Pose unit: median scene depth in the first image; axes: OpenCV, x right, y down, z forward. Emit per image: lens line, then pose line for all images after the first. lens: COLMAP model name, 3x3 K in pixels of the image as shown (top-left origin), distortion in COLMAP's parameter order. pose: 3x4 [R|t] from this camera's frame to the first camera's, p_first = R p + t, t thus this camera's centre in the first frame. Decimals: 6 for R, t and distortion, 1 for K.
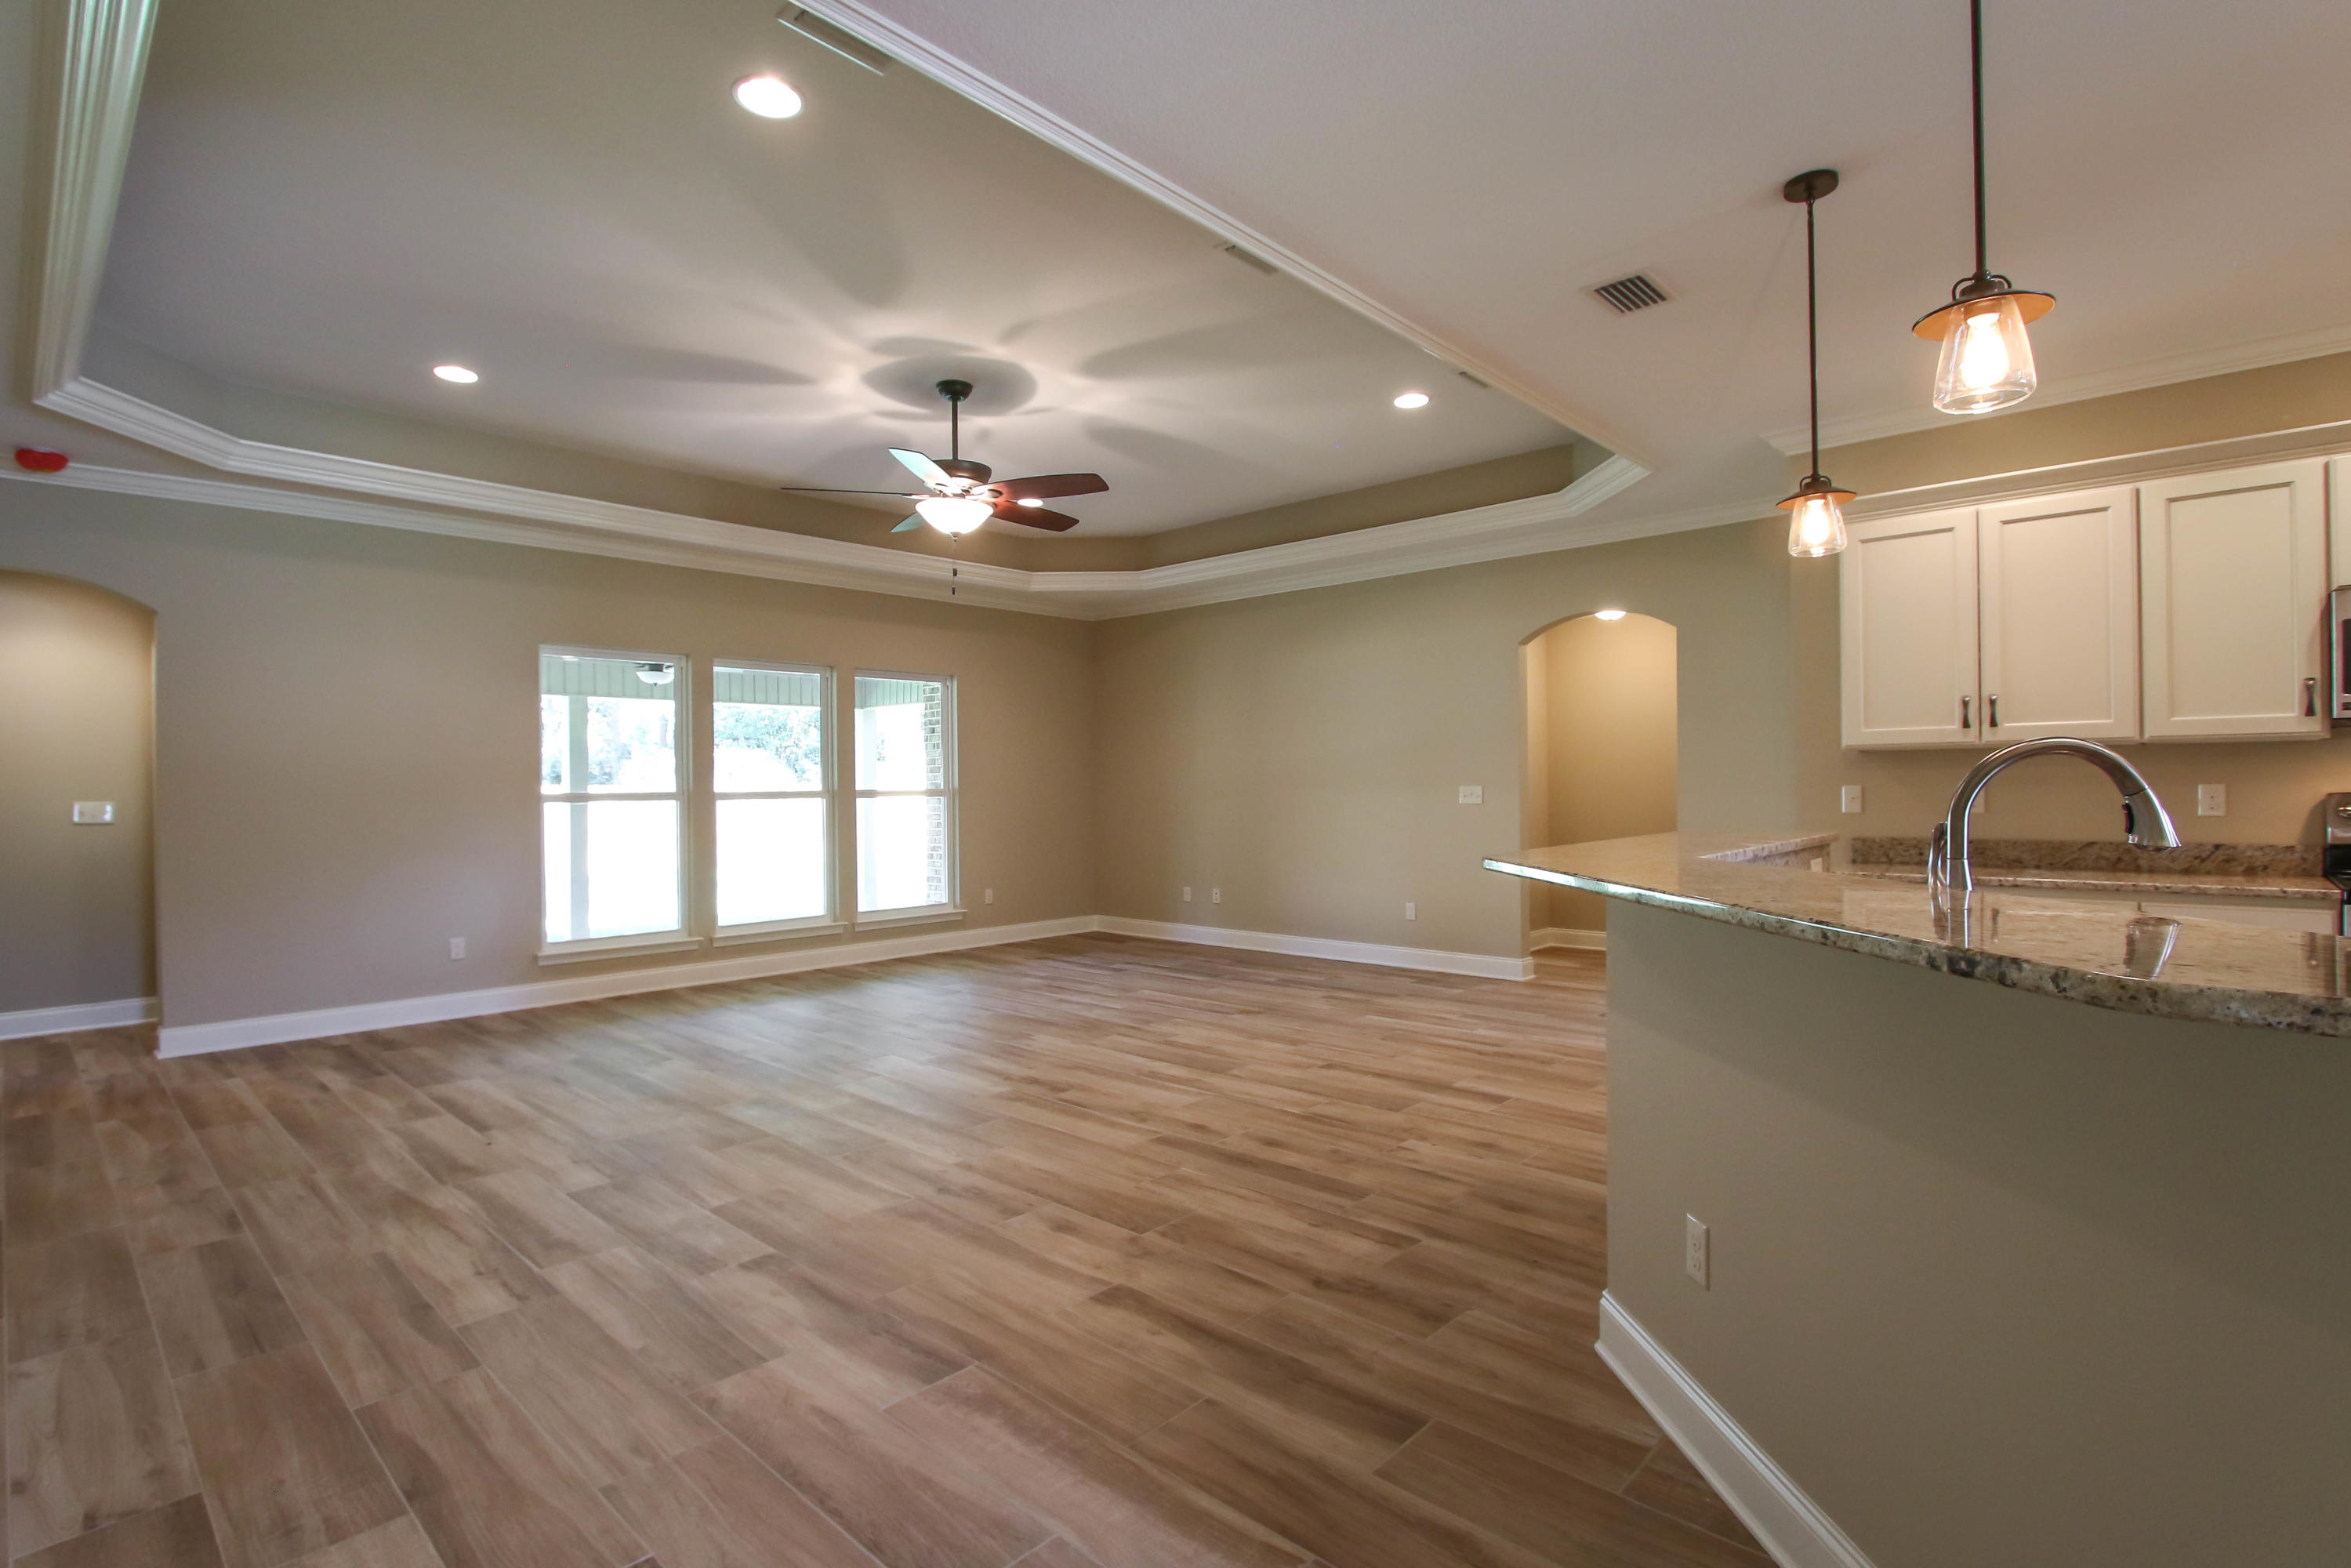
lens RADIAL K [[1105.4, 0, 1167.2], [0, 1105.4, 778.2], [0, 0, 1]] dist [-0.016392, 0.001159]
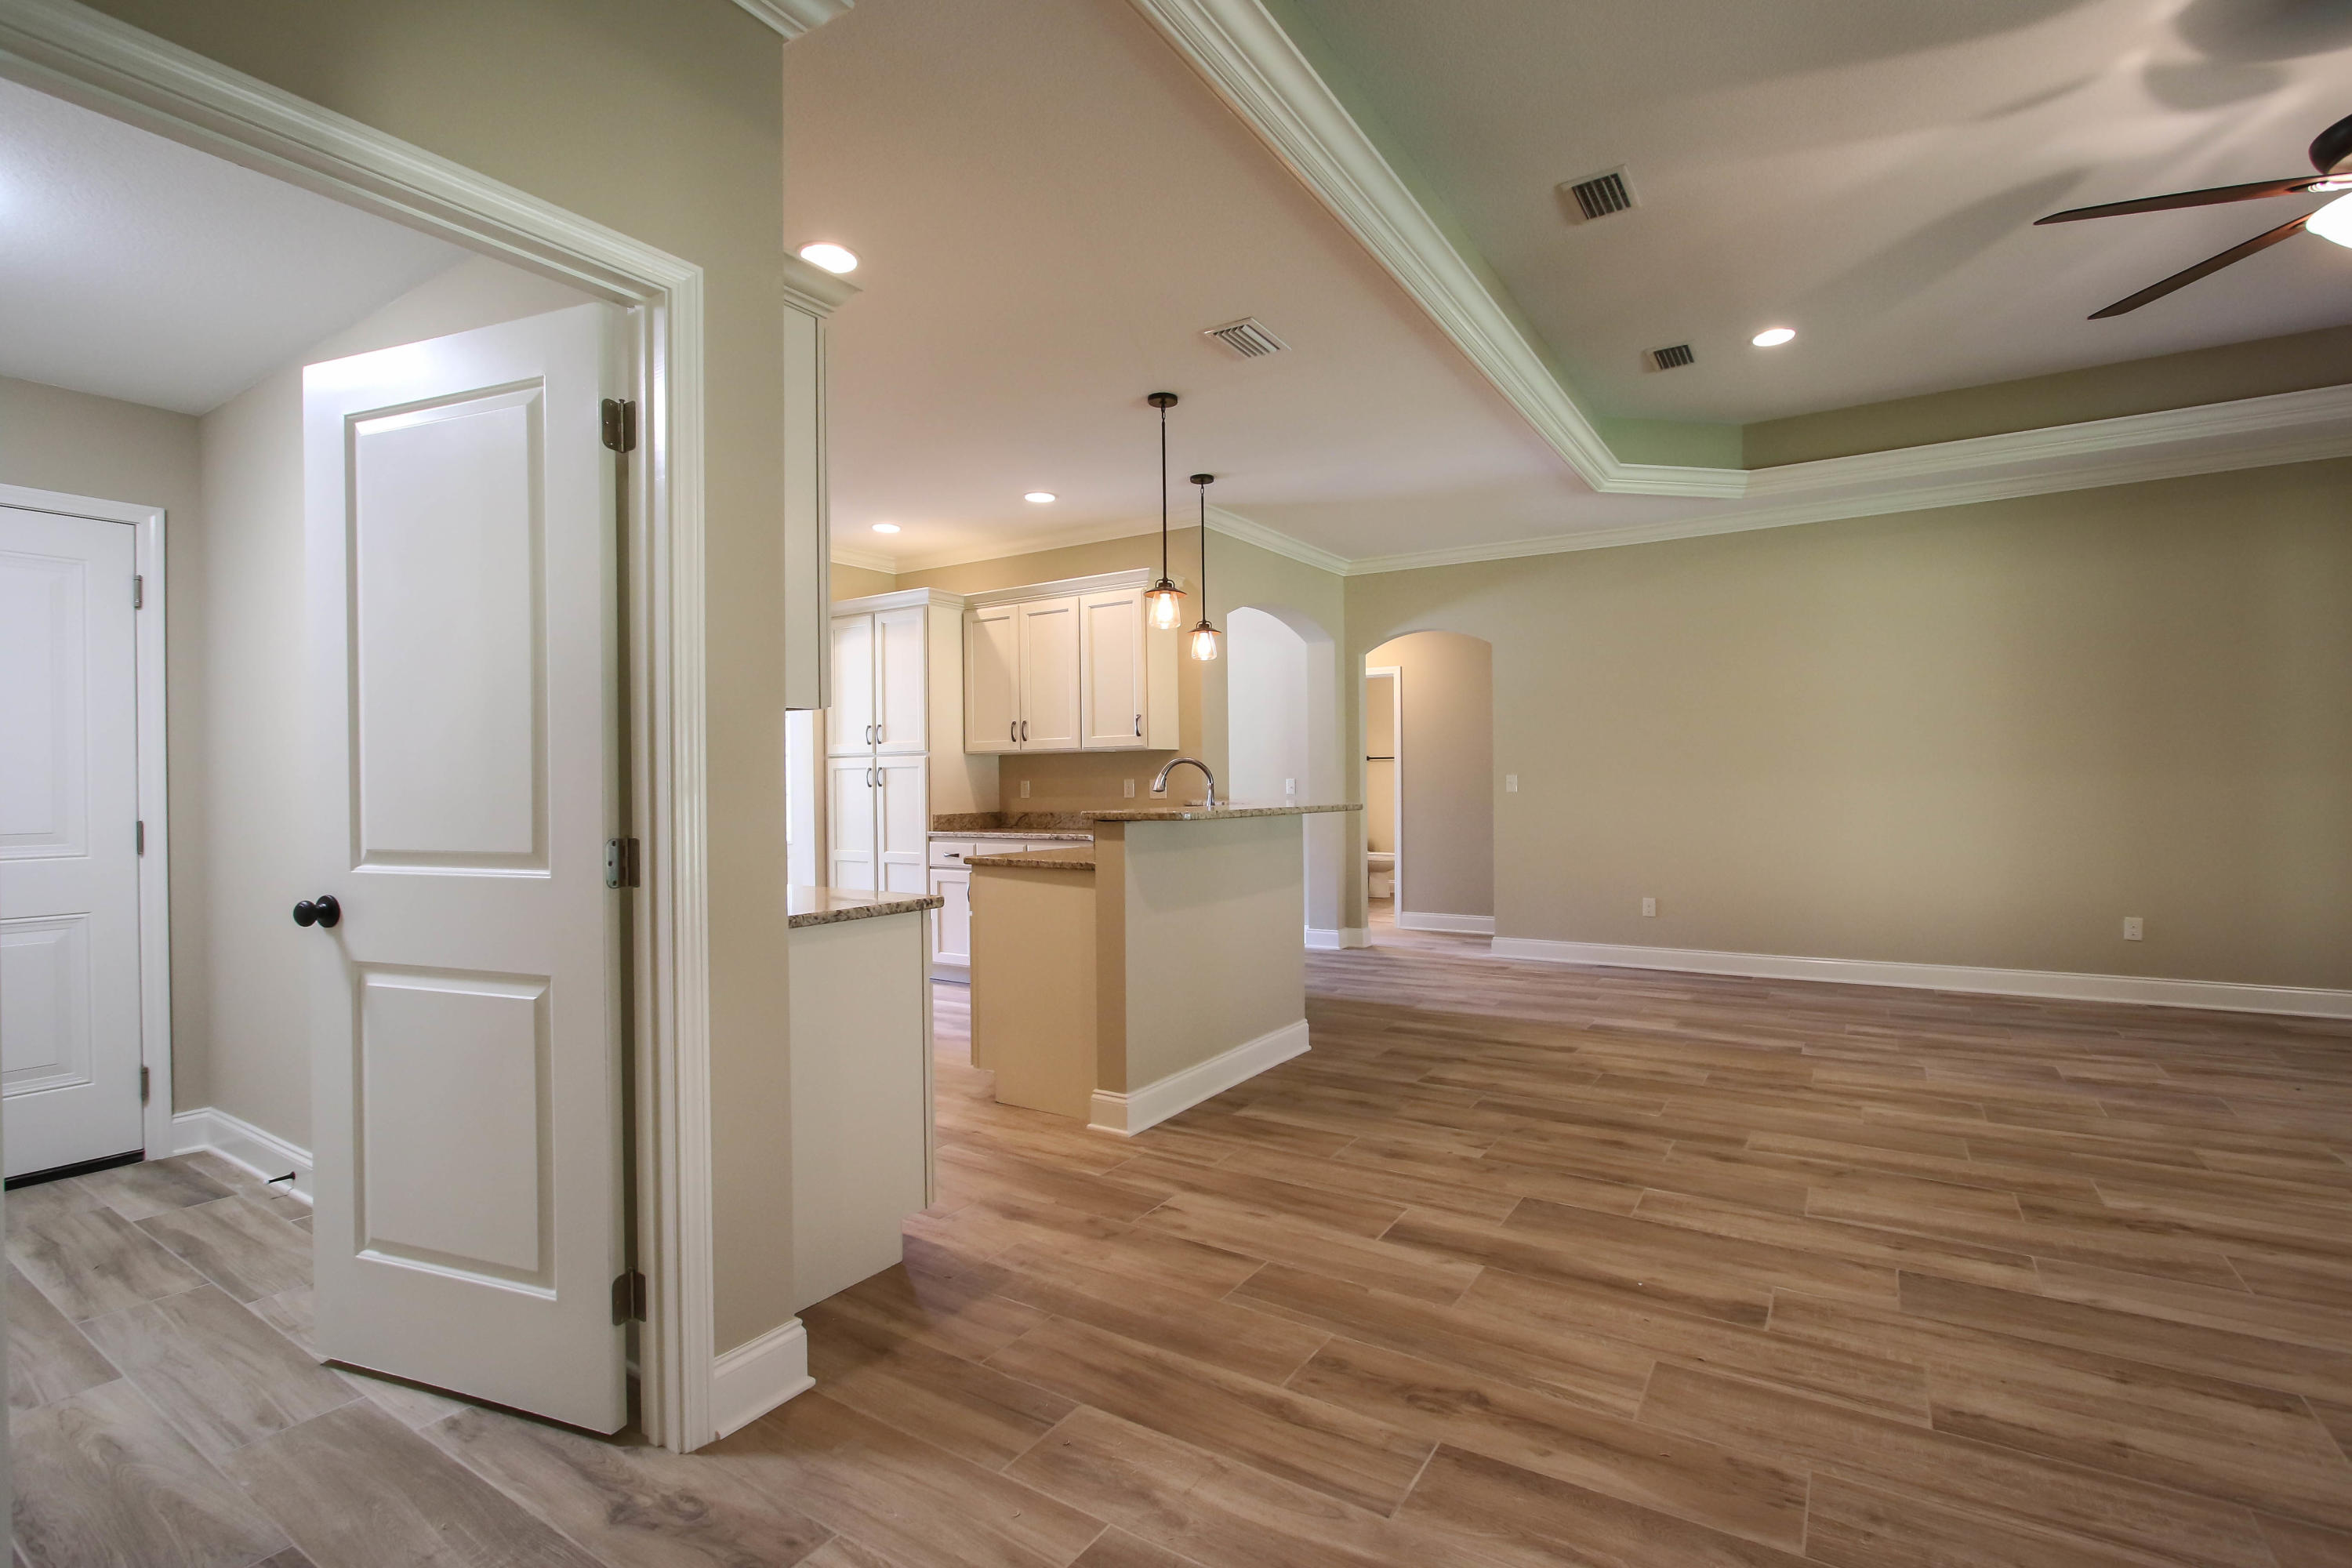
lens RADIAL K [[1085.3, 0, 1171.9], [0, 1085.3, 781.0], [0, 0, 1]] dist [-0.015348, 0.001844]
pose [[-0.983811, 0.021600, -0.177901, 0.574513], [0.022966, 0.999720, -0.005624, 0.020390], [0.177729, -0.009619, -0.984032, 1.702583]]
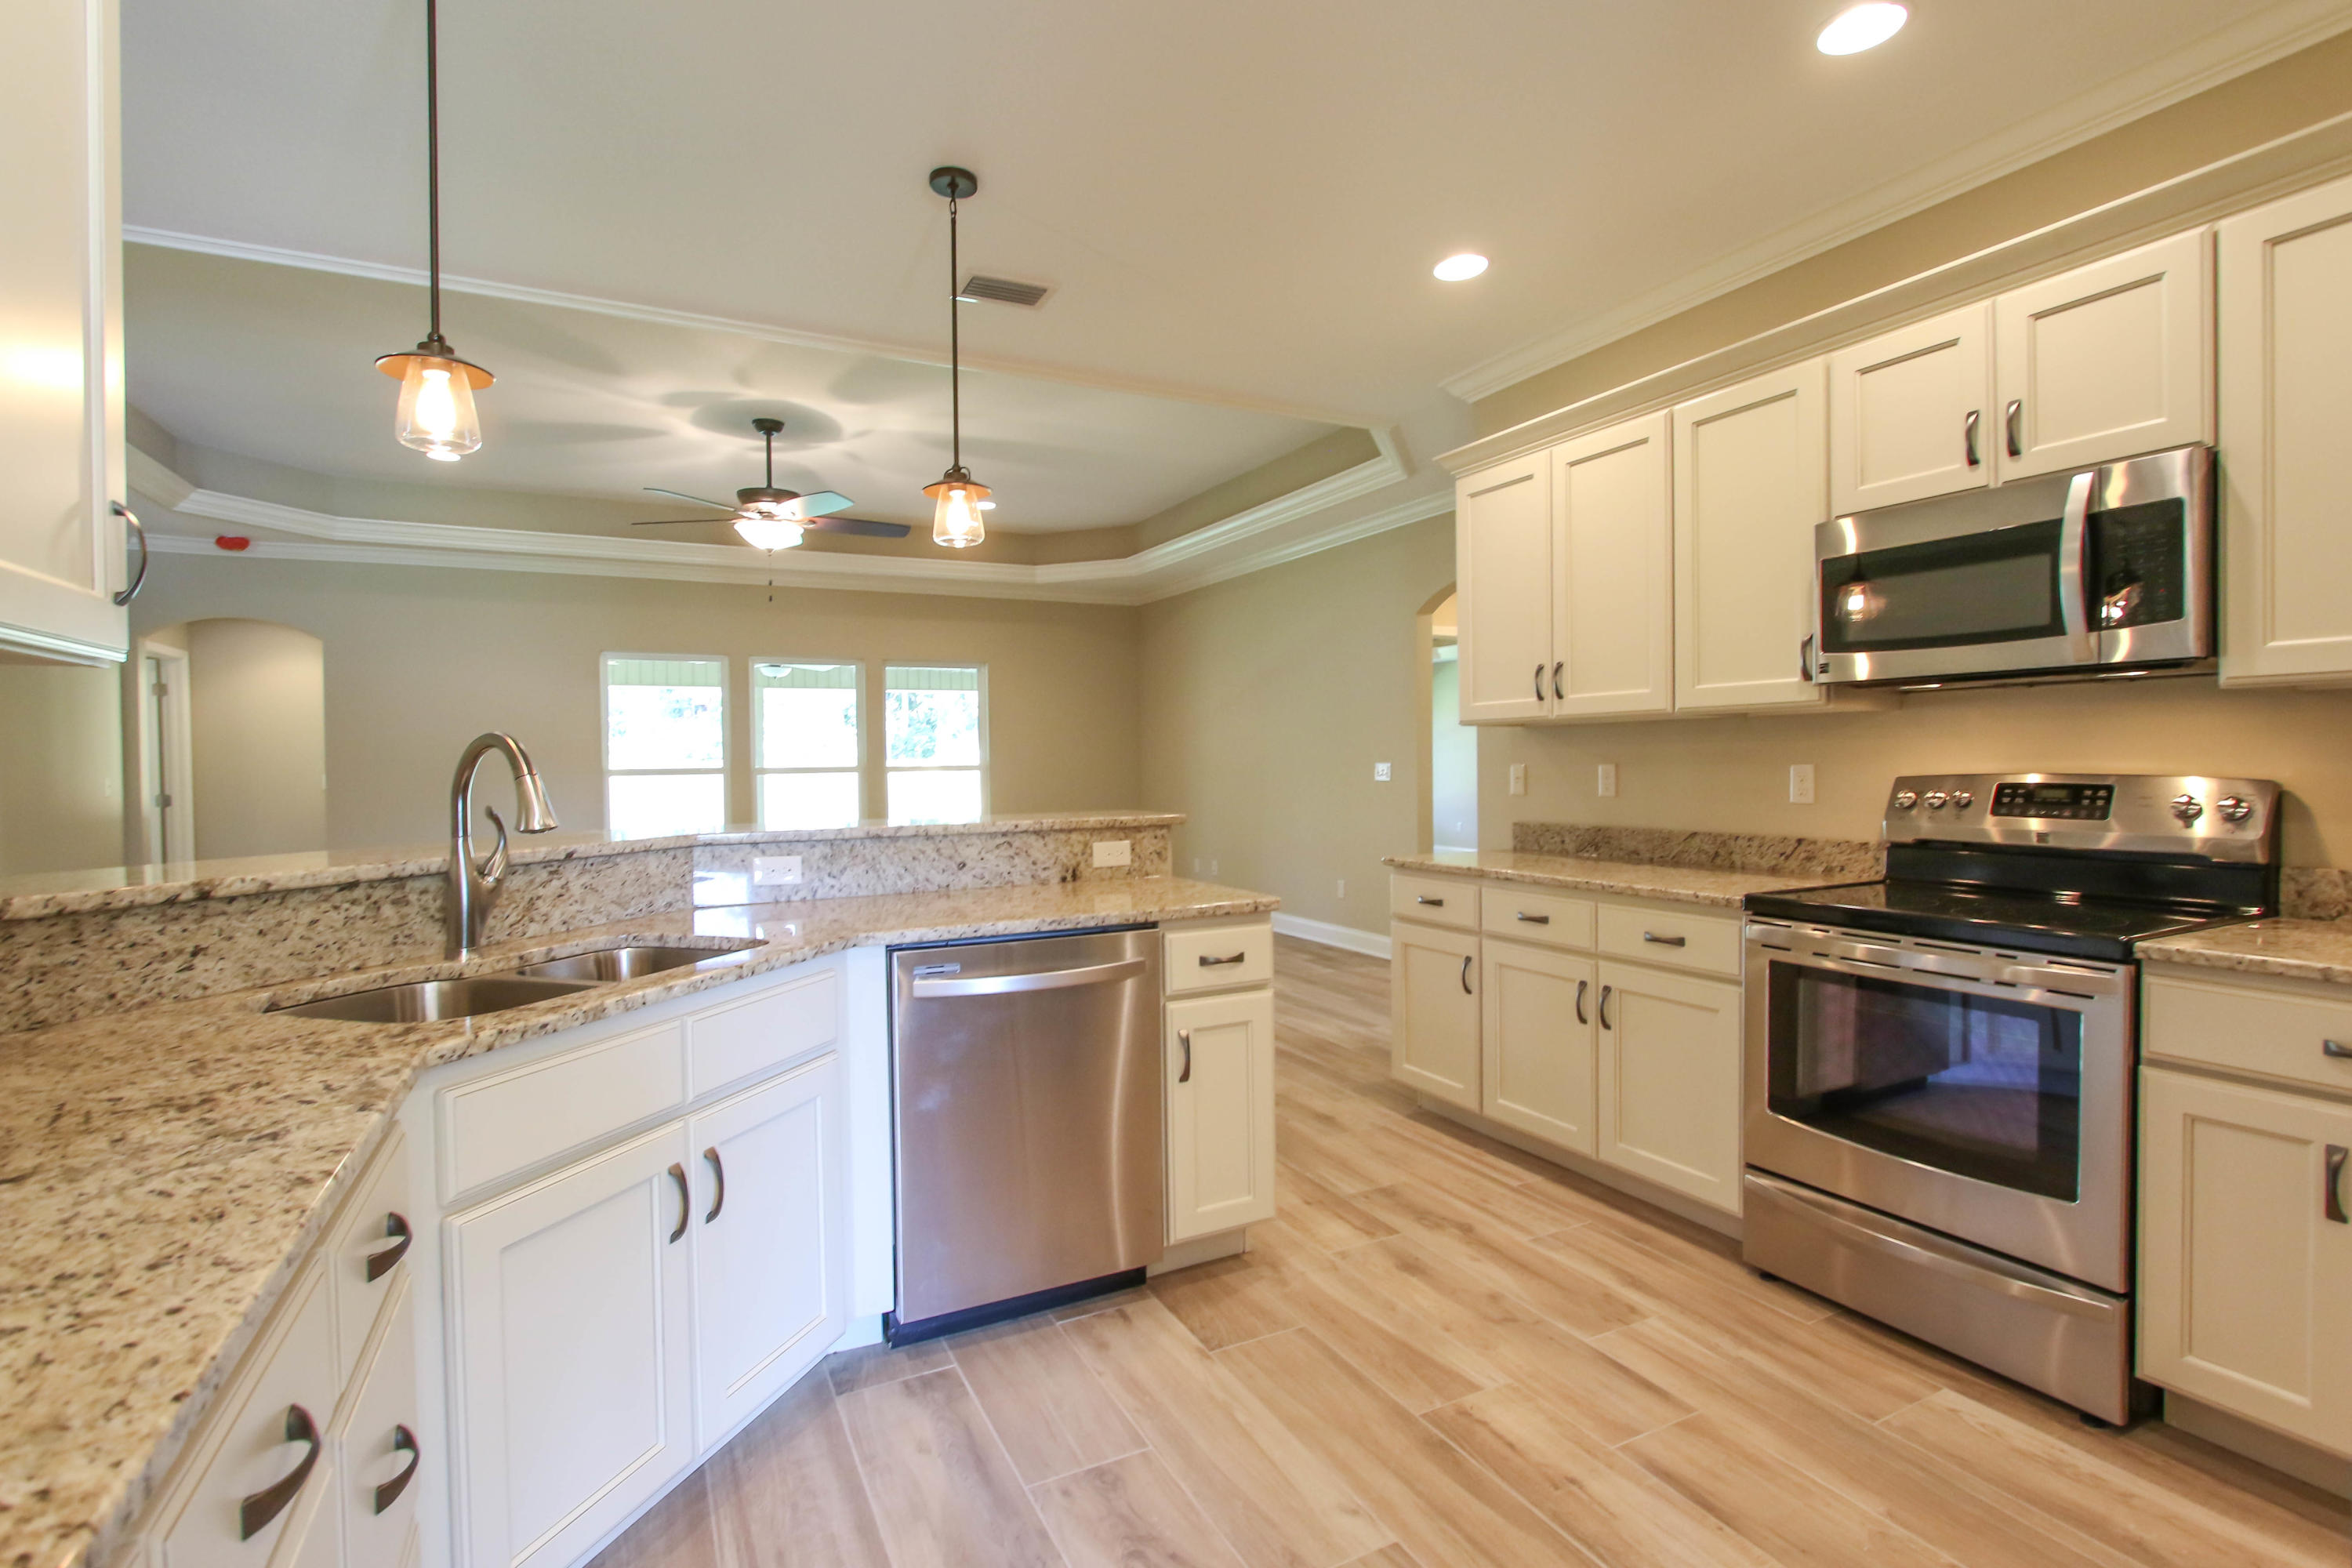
lens RADIAL K [[1085.3, 0, 1171.9], [0, 1085.3, 781.0], [0, 0, 1]] dist [-0.015348, 0.001844]
pose [[0.939436, 0.005225, -0.342685, 0.743797], [0.004441, 0.999614, 0.027415, -0.006399], [0.342696, -0.027276, 0.939050, 0.072271]]
